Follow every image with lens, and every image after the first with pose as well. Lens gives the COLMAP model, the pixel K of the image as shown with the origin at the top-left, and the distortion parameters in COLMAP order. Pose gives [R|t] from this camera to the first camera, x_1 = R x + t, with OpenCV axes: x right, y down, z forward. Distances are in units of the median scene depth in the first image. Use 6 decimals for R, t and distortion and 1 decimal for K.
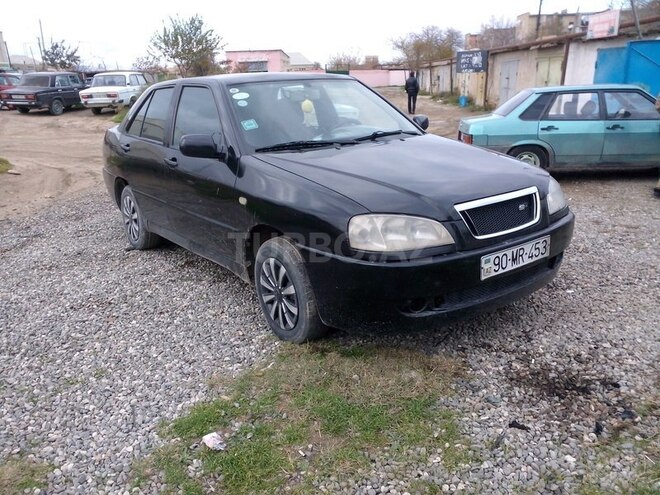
lens RADIAL K [[543.0, 0, 330.9], [0, 543.0, 247.7], [0, 0, 1]] dist [0.048952, -0.052676]
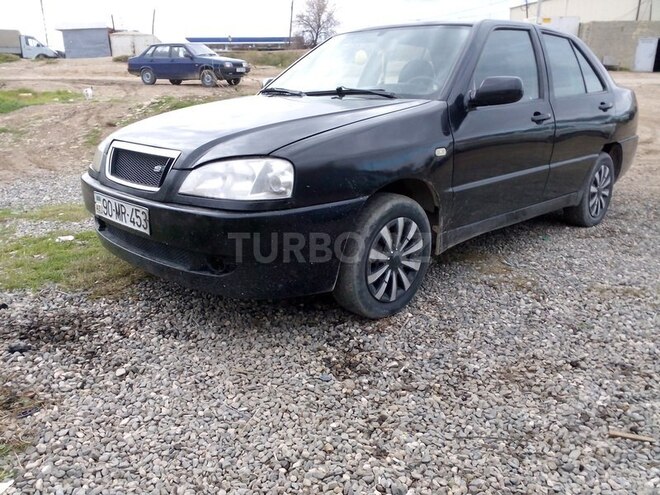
lens RADIAL K [[543.0, 0, 327.8], [0, 543.0, 252.5], [0, 0, 1]] dist [0.048952, -0.052676]
pose [[0.153141, 0.335167, -0.929629, 1.274284], [-0.291218, 0.914256, 0.281651, -0.282172], [0.944320, 0.227593, 0.237617, 1.129858]]
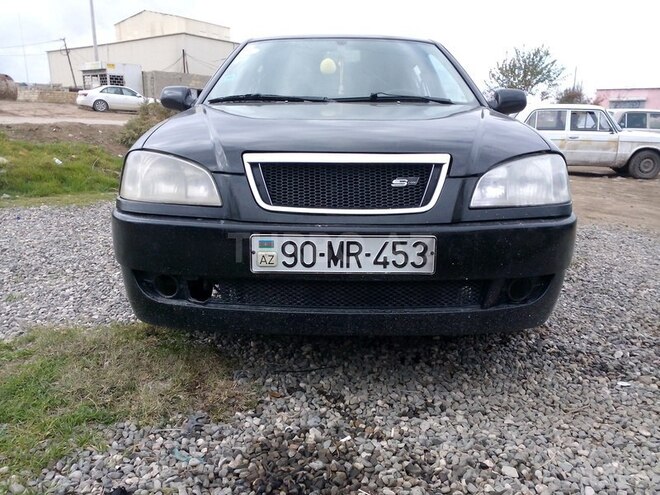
lens RADIAL K [[543.0, 0, 327.5], [0, 543.0, 249.1], [0, 0, 1]] dist [0.048952, -0.052676]
pose [[0.803254, 0.173572, -0.569786, 0.667861], [-0.210367, 0.977622, 0.001245, 0.013669], [0.557251, 0.118864, 0.821792, 0.502157]]
